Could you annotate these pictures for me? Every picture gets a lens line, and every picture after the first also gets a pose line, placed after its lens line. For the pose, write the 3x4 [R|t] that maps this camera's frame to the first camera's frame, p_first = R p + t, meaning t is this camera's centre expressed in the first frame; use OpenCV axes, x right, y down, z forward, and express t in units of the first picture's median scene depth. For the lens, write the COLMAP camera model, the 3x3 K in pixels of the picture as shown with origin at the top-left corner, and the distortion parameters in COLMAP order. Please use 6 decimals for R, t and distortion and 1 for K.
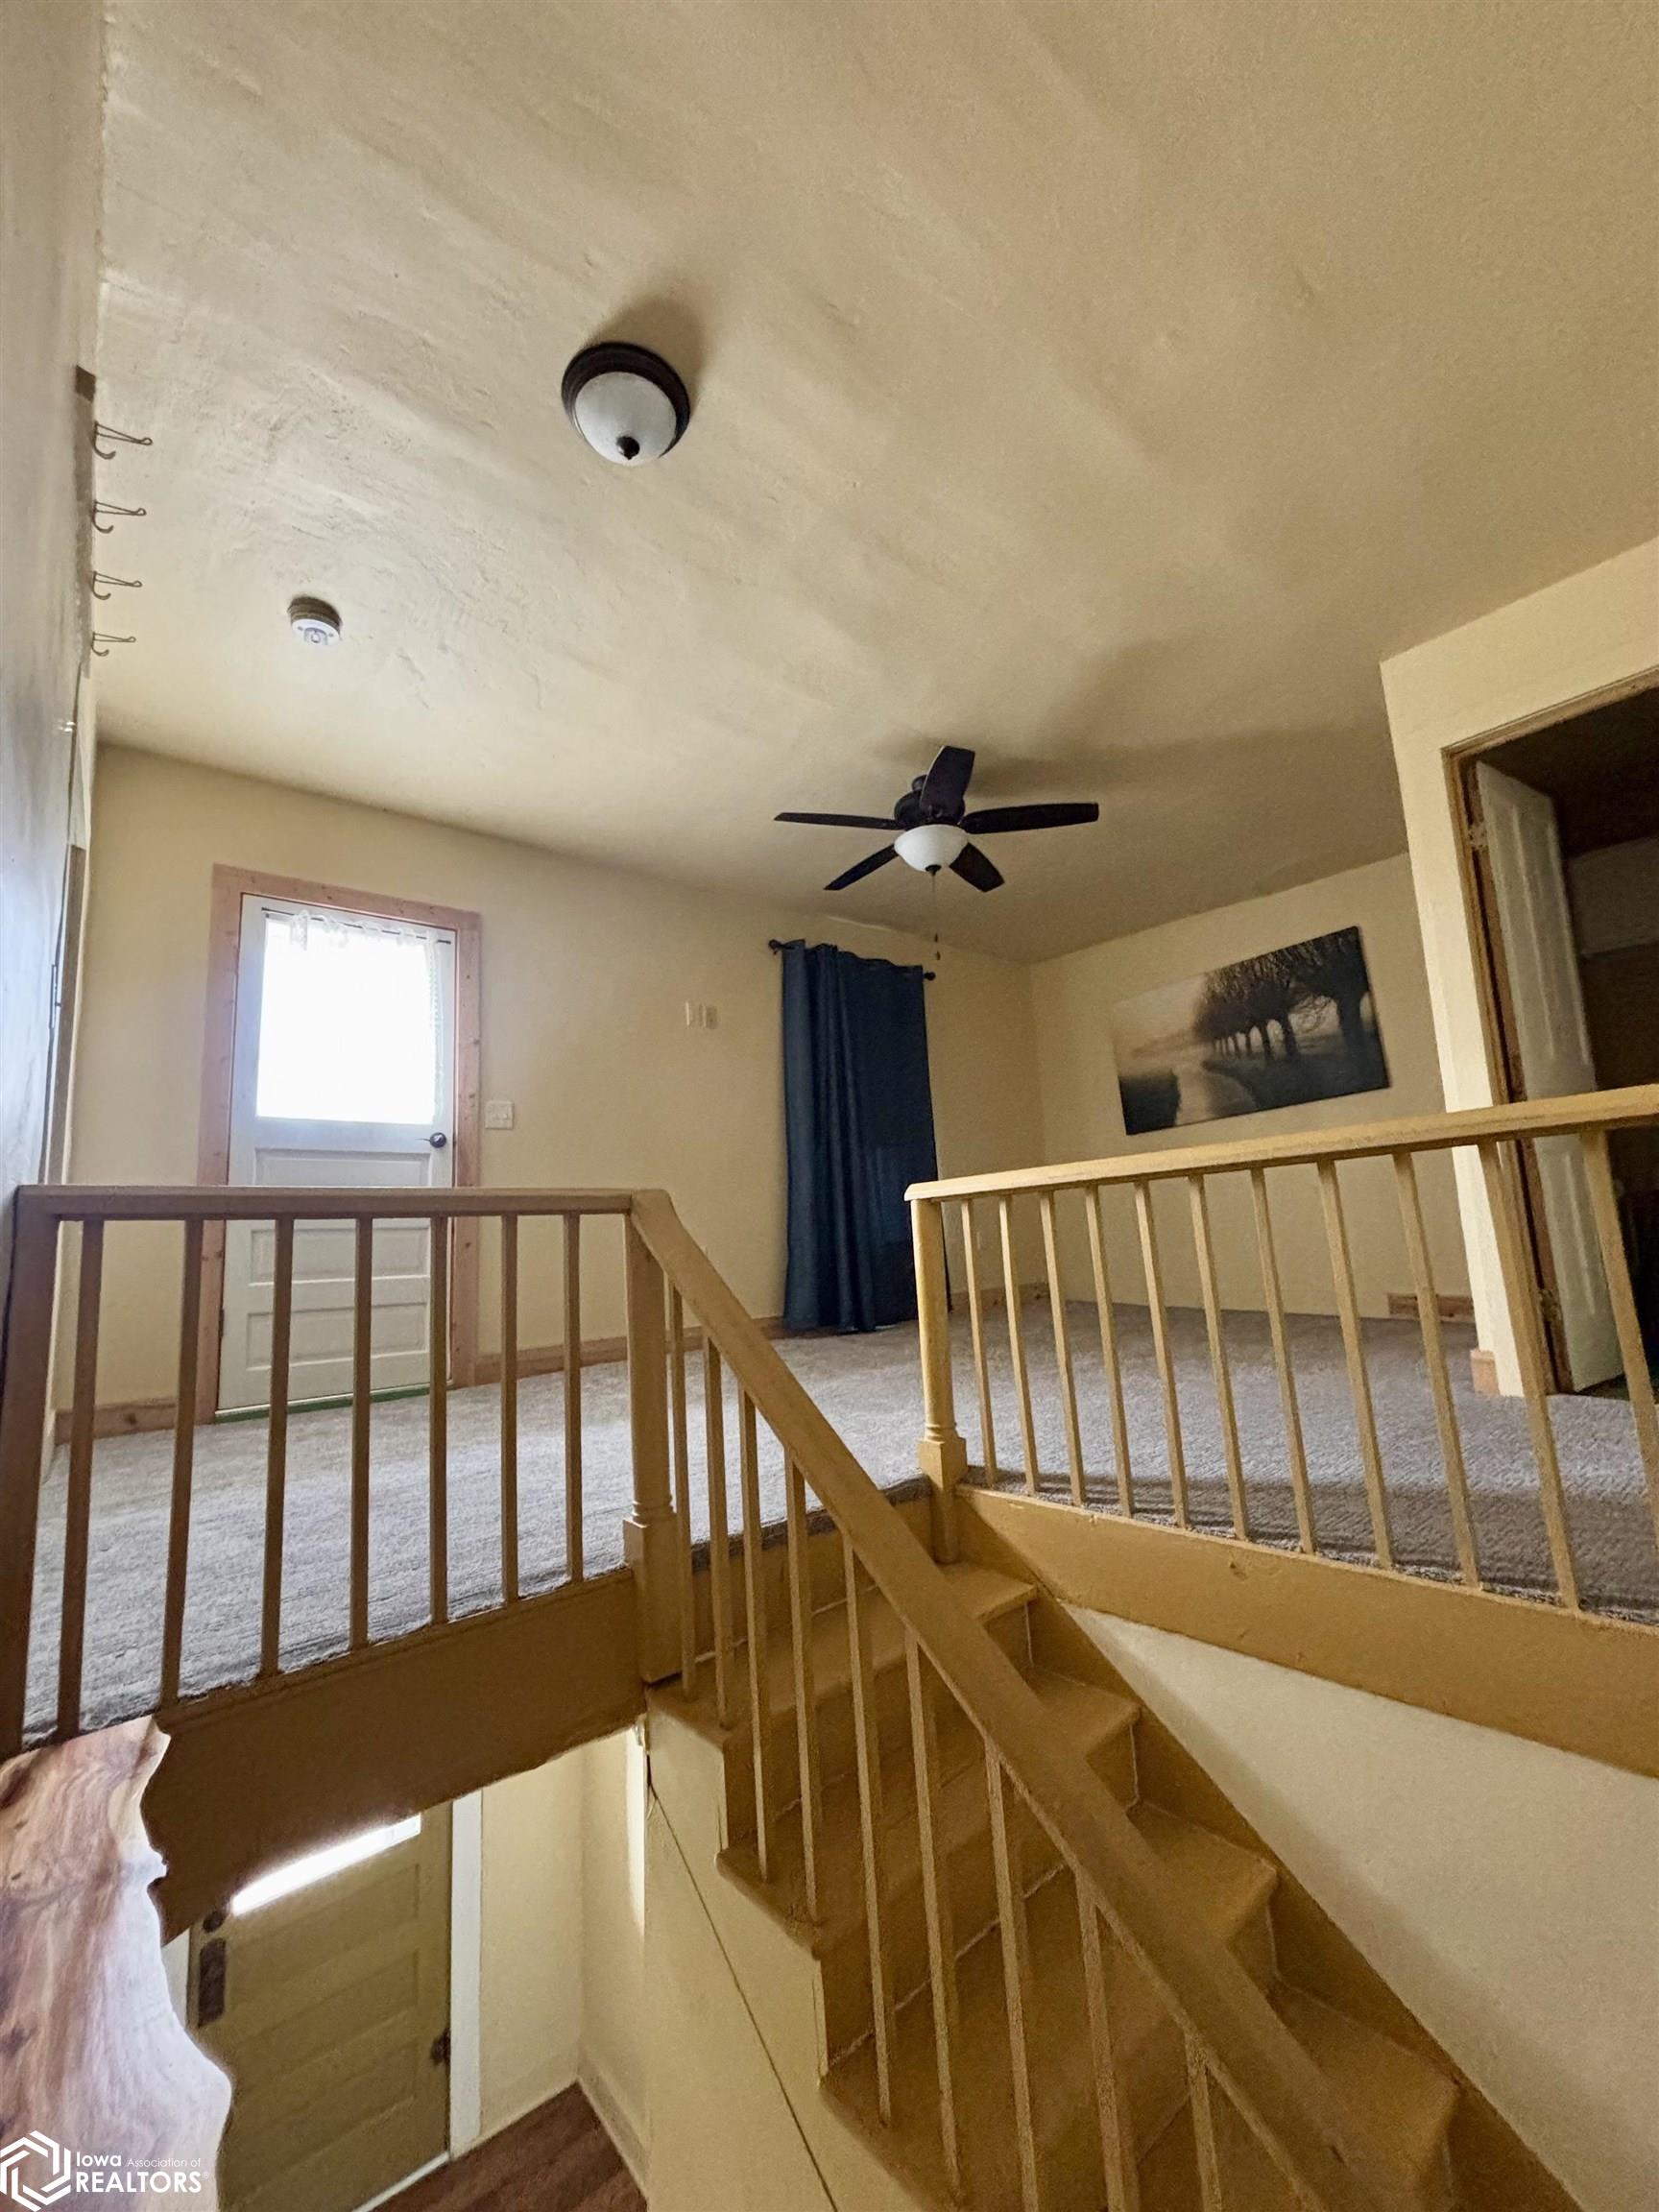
lens RADIAL K [[911.3, 0, 829.5], [0, 911.3, 1106.0], [0, 0, 1]] dist [0.013621, -0.000153]
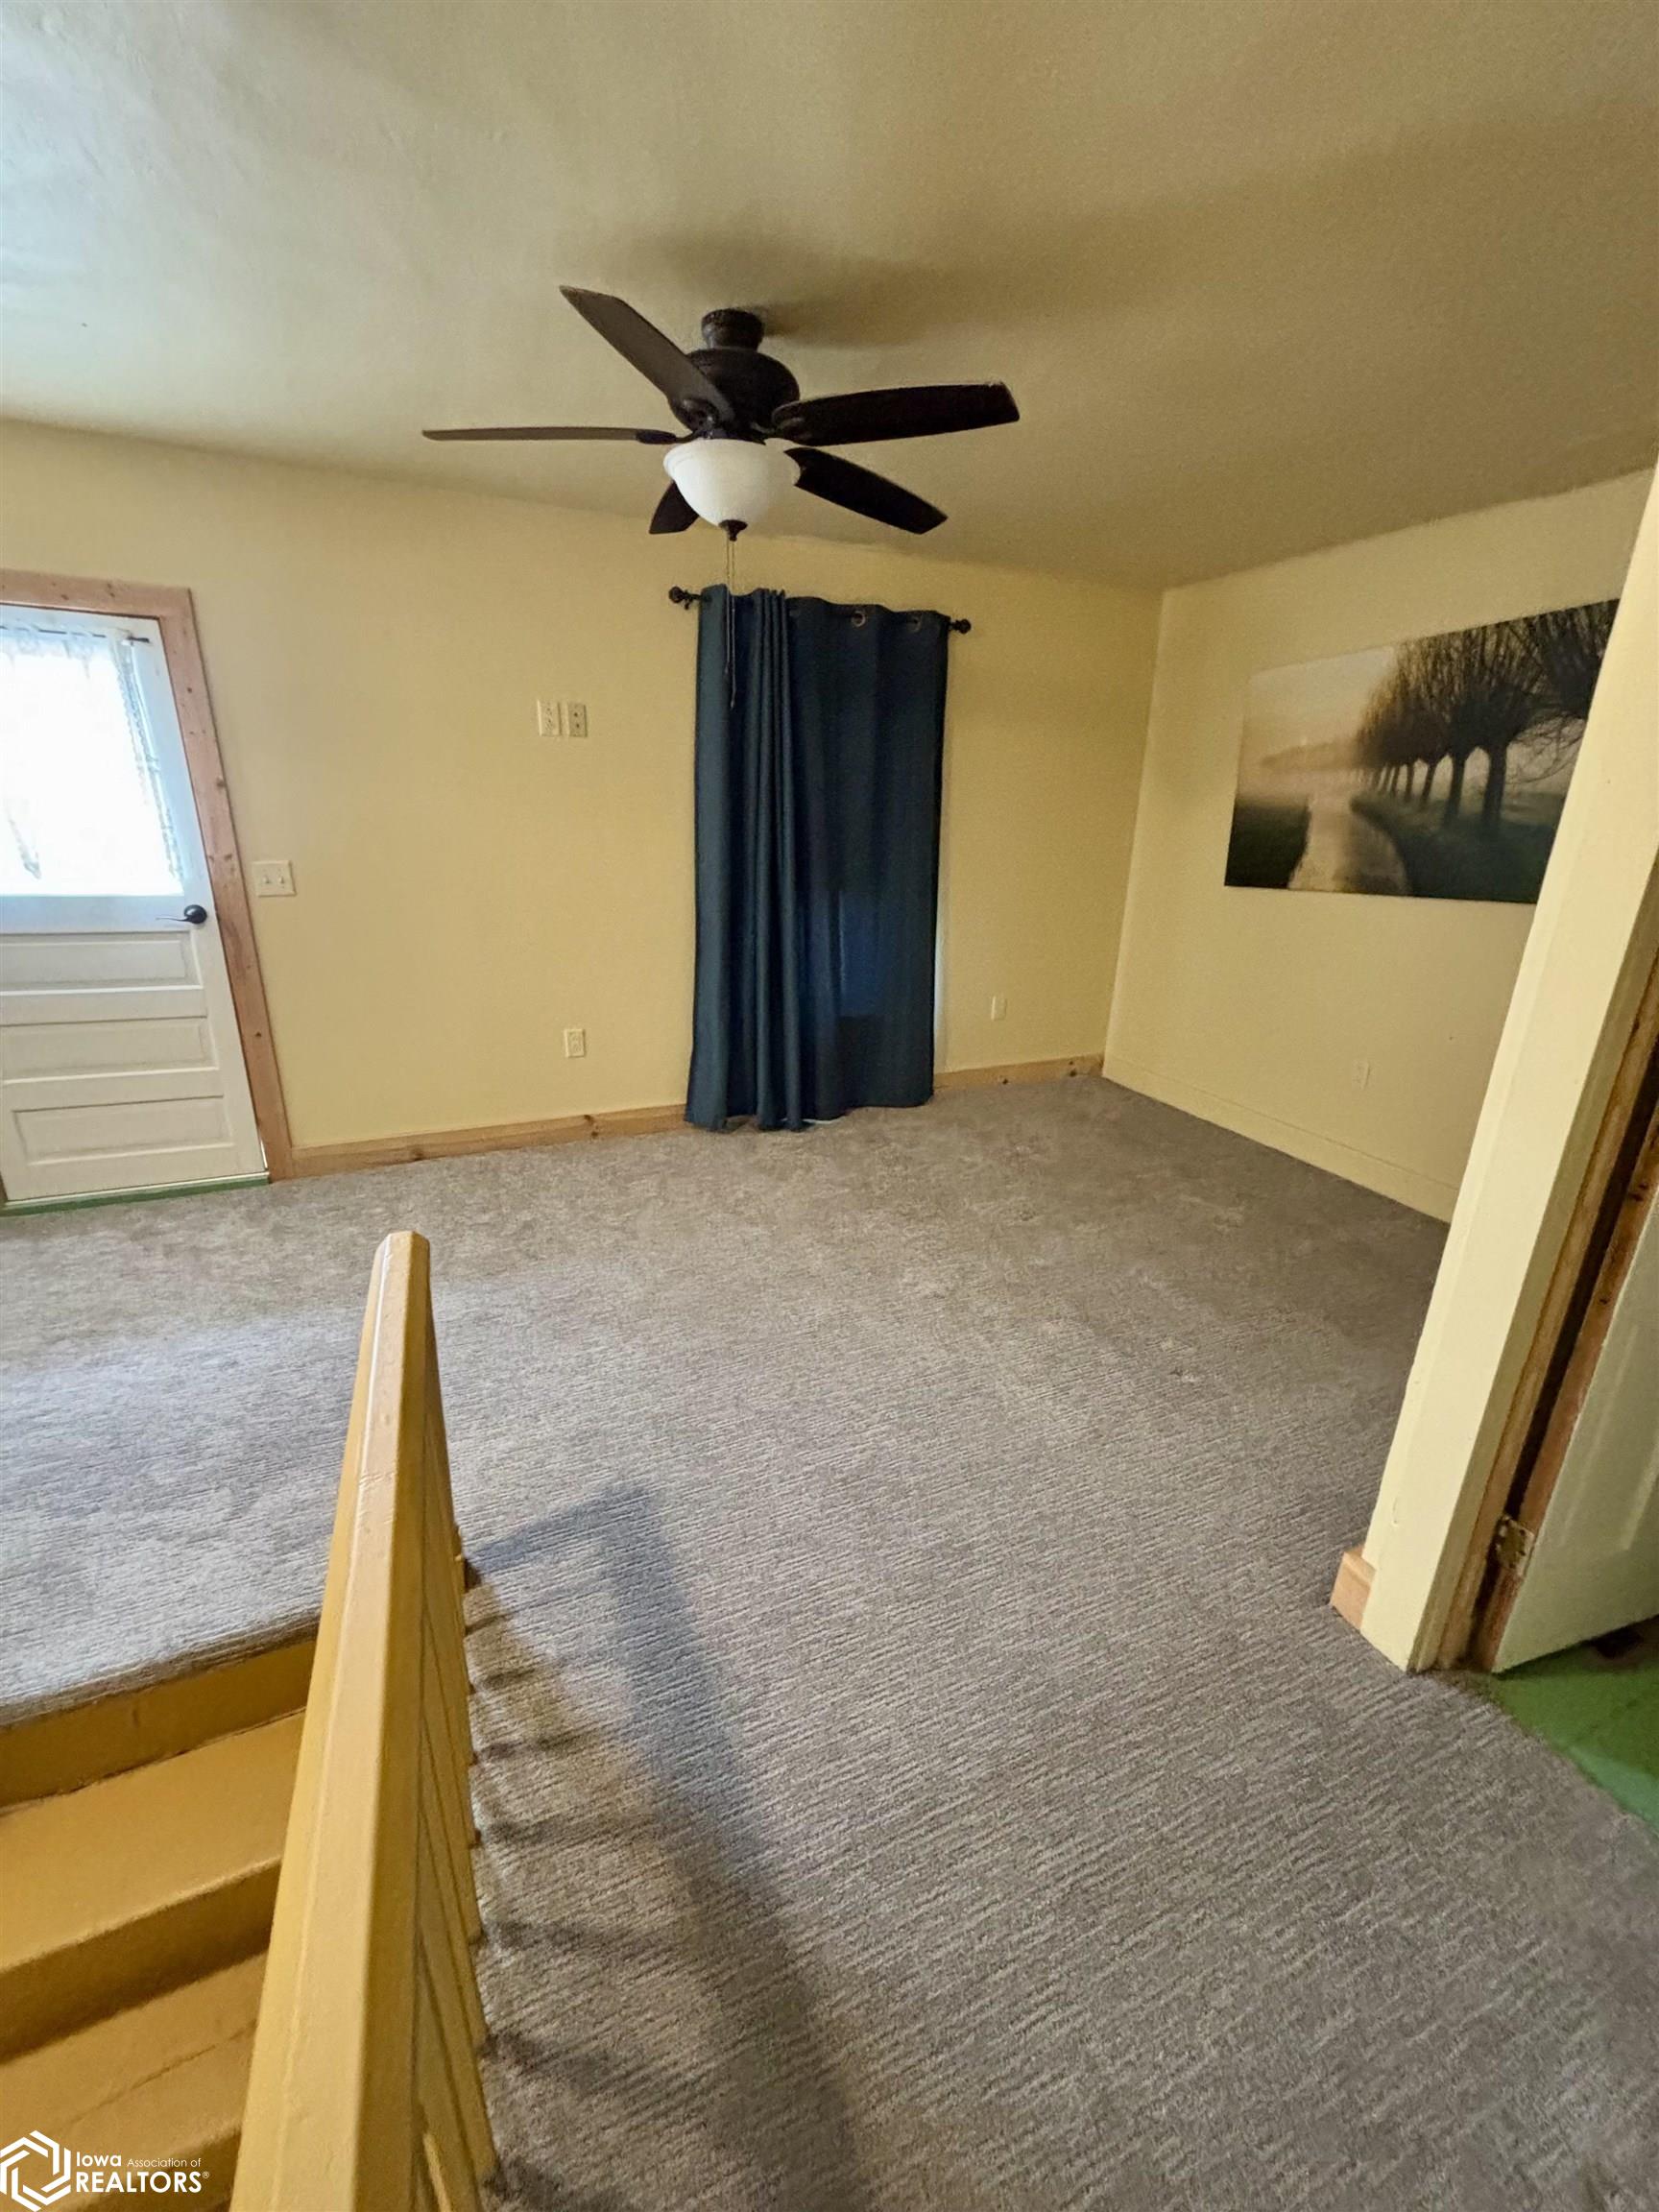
lens RADIAL K [[878.8, 0, 836.9], [0, 878.8, 1104.7], [0, 0, 1]] dist [-0.000719, 0.000029]
pose [[0.959518, 0.154849, -0.235261, 0.262348], [-0.028041, 0.883672, 0.467267, -0.149674], [0.280249, -0.441754, 0.852241, 0.304580]]
